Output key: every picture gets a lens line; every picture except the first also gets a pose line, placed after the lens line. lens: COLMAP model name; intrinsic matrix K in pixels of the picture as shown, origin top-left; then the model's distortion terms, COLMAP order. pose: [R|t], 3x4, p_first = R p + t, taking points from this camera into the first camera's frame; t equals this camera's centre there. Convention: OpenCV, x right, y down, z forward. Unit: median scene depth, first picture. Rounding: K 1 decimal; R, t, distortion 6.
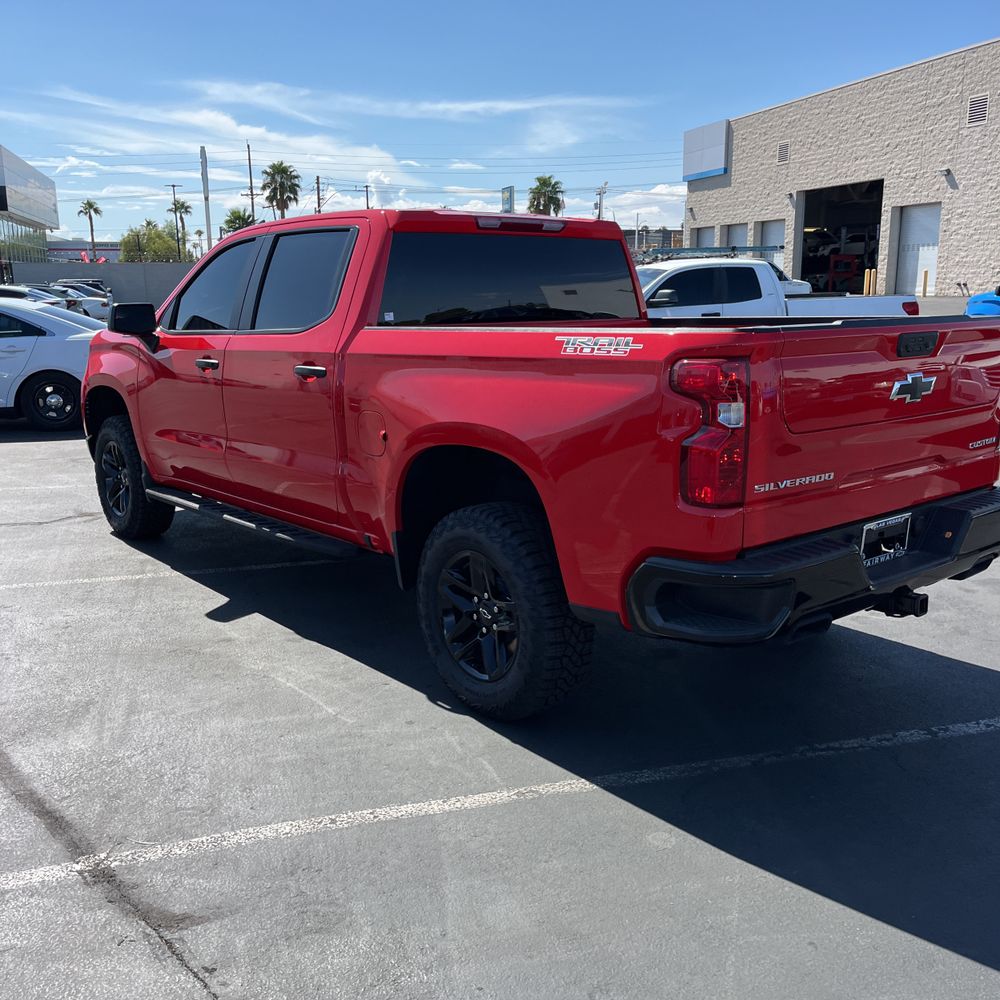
lens RADIAL K [[1016.9, 0, 499.8], [0, 1016.9, 494.2], [0, 0, 1]] dist [0.024995, 0.000000]
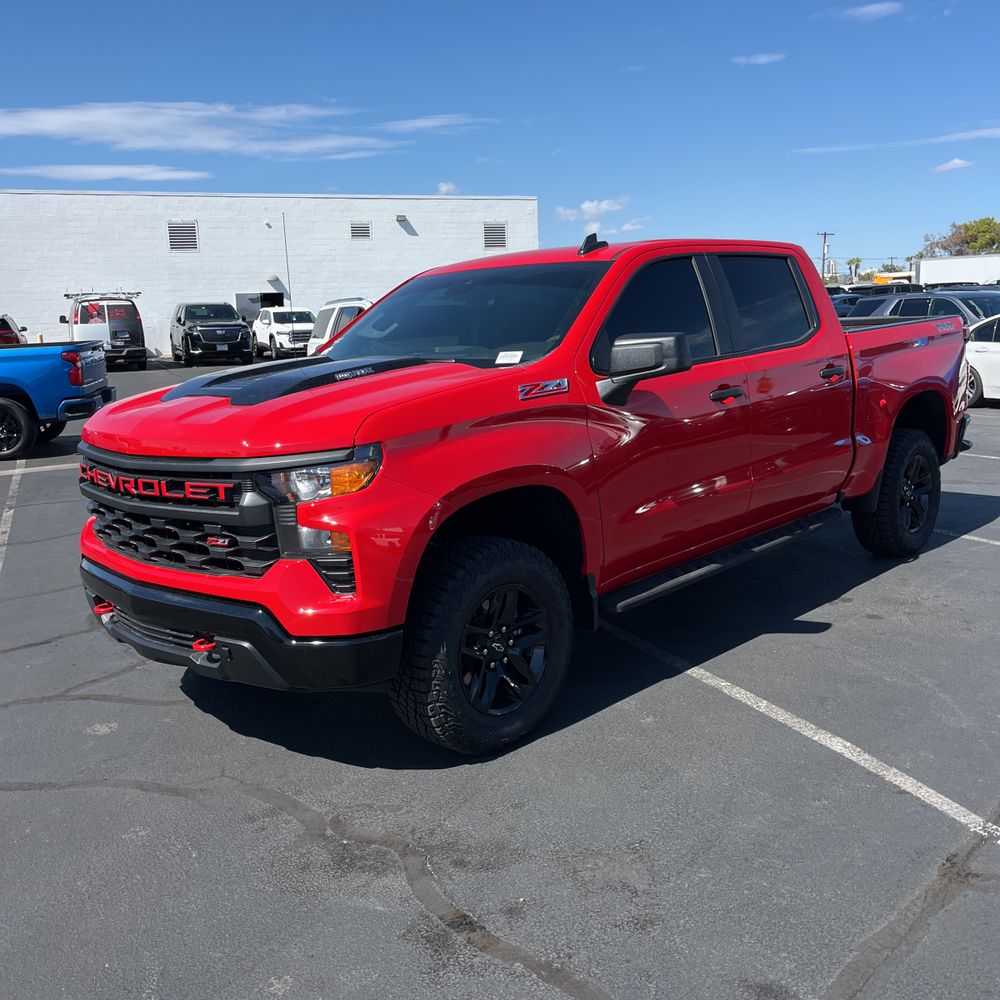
lens RADIAL K [[1016.9, 0, 501.2], [0, 1016.9, 509.6], [0, 0, 1]] dist [0.024995, 0.000000]
pose [[-0.099760, -0.172938, 0.979868, -0.144696], [0.243922, 0.950480, 0.192585, -0.031234], [-0.964650, 0.258224, -0.052636, 0.157459]]
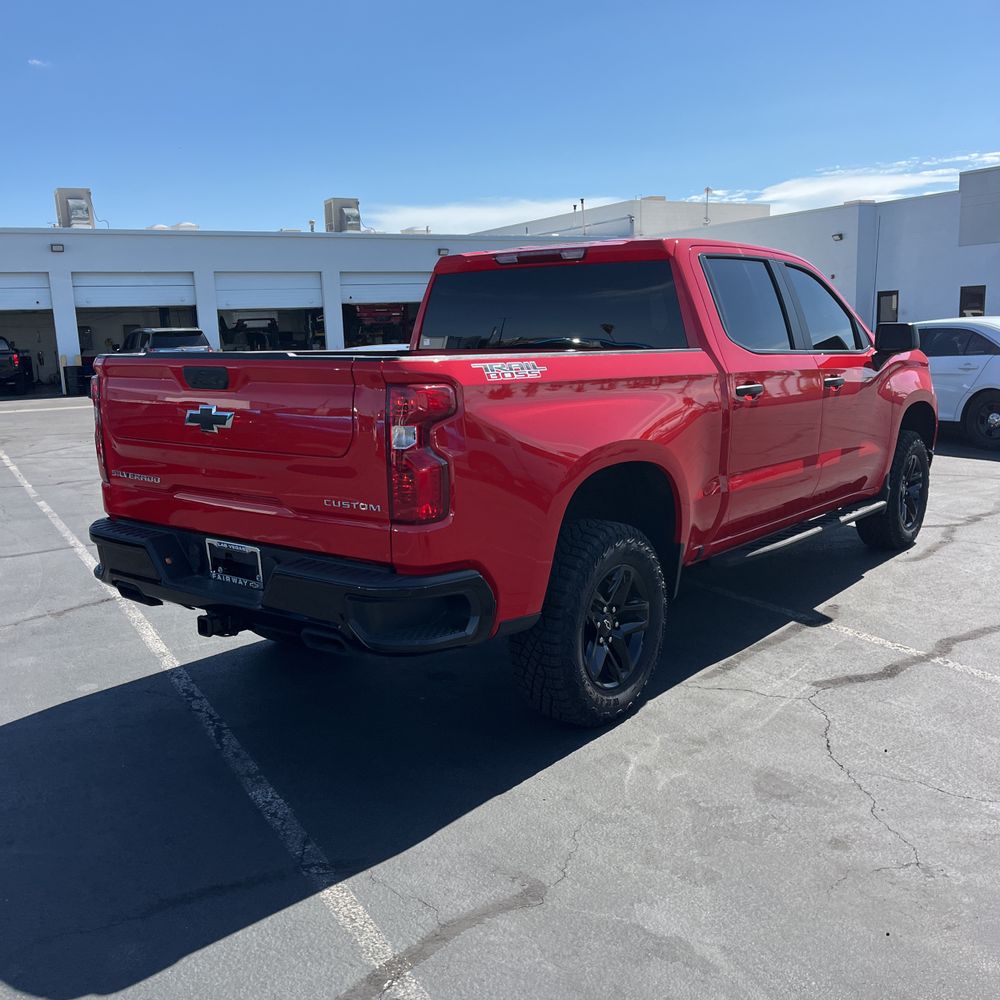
lens RADIAL K [[1016.9, 0, 499.8], [0, 1016.9, 517.8], [0, 0, 1]] dist [0.024995, 0.000000]
pose [[0.204895, 0.187484, -0.960660, 0.119382], [-0.177229, 0.972366, 0.151968, -0.017365], [0.962605, 0.139120, 0.232461, 0.084455]]
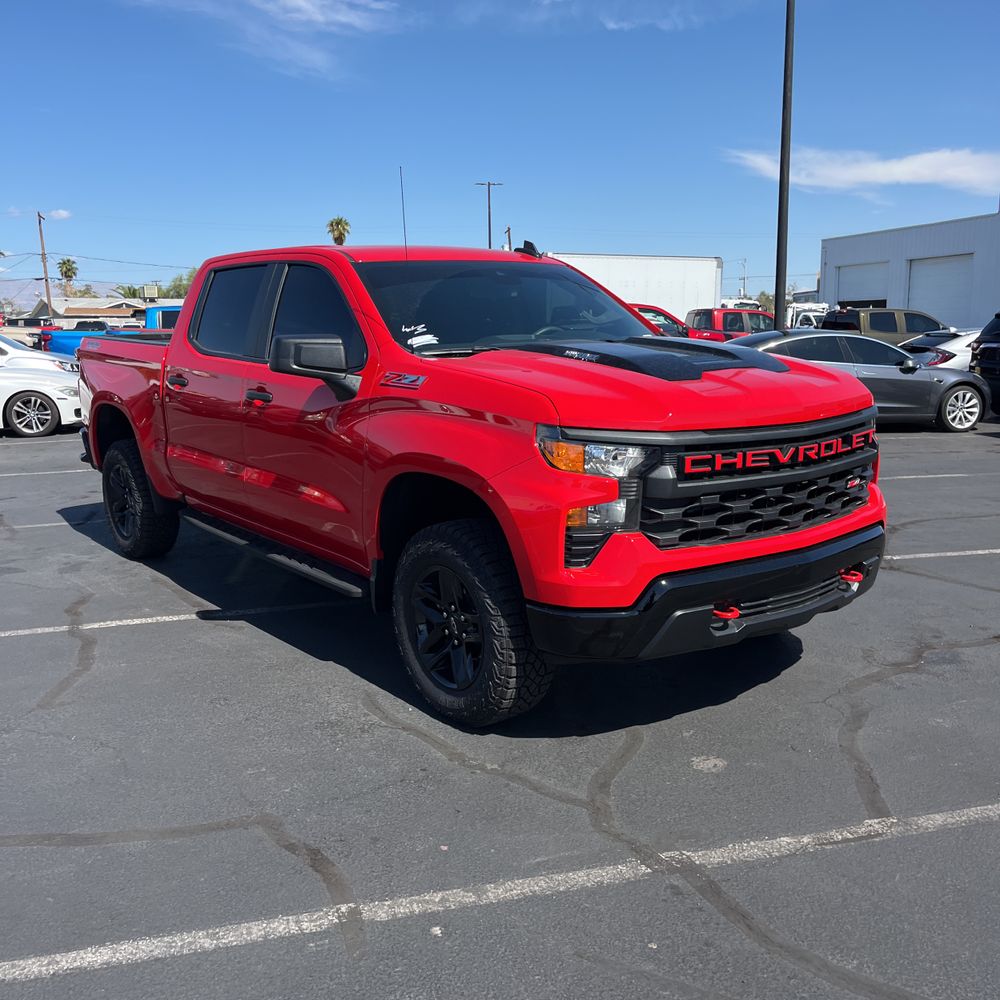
lens RADIAL K [[1016.9, 0, 491.0], [0, 1016.9, 509.1], [0, 0, 1]] dist [0.024995, 0.000000]
pose [[-0.999098, 0.017211, 0.038817, -0.031924], [0.030752, 0.923663, 0.381969, -0.054184], [-0.029280, 0.382819, -0.923359, 0.266922]]
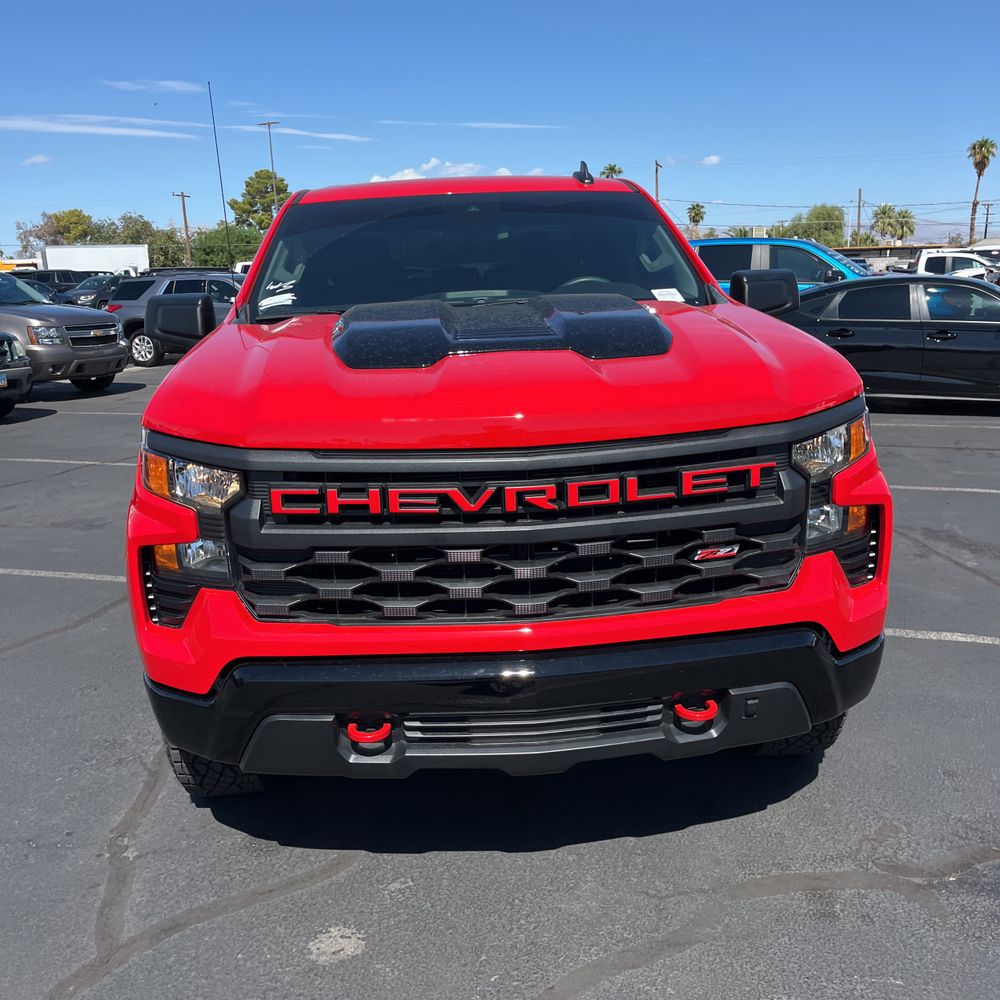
lens RADIAL K [[1016.9, 0, 499.1], [0, 1016.9, 504.6], [0, 0, 1]] dist [0.024995, 0.000000]
pose [[-0.808927, -0.094775, 0.580220, -0.084911], [0.160049, 0.914145, 0.372455, -0.043727], [-0.565705, 0.394152, -0.724308, 0.222162]]
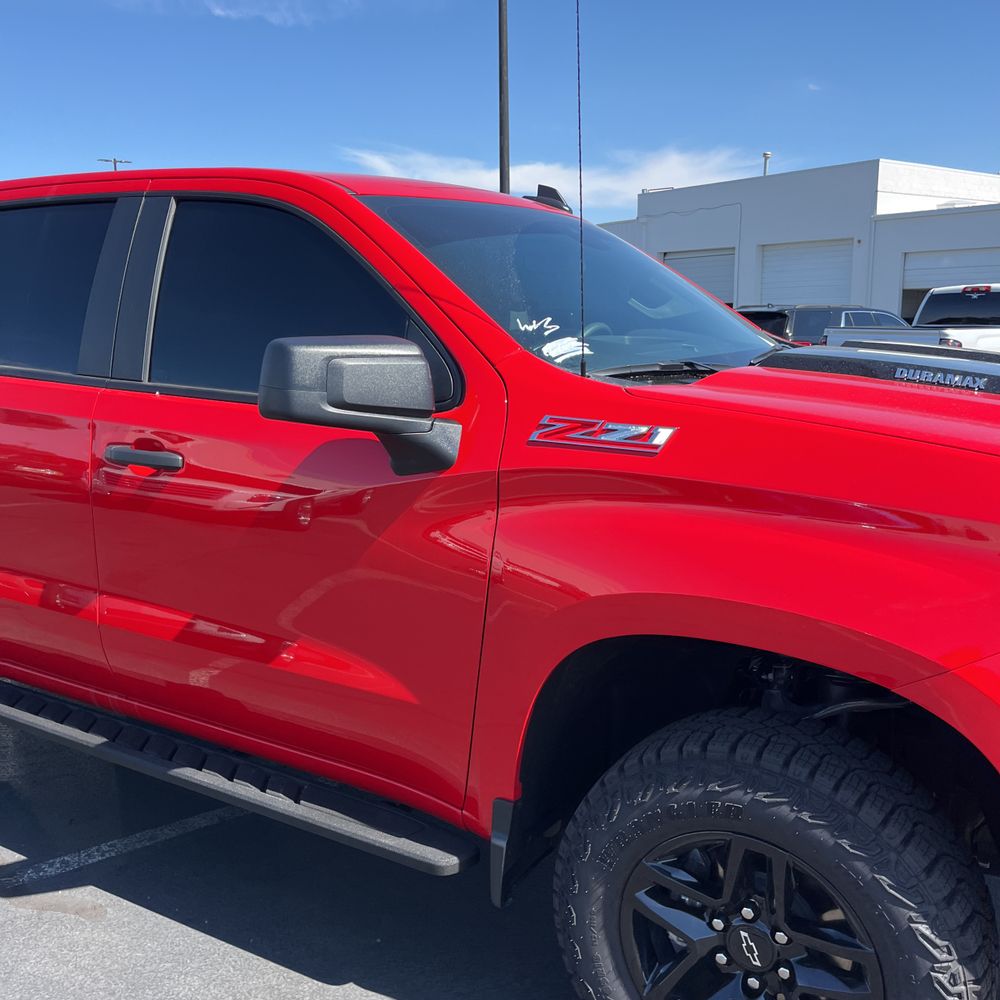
lens RADIAL K [[1016.9, 0, 504.7], [0, 1016.9, 488.5], [0, 0, 1]] dist [0.024995, 0.000000]
pose [[-0.943860, 0.070622, -0.322709, -0.001344], [-0.054803, 0.929871, 0.363780, -0.042935], [0.325769, 0.361043, -0.873798, 0.212573]]
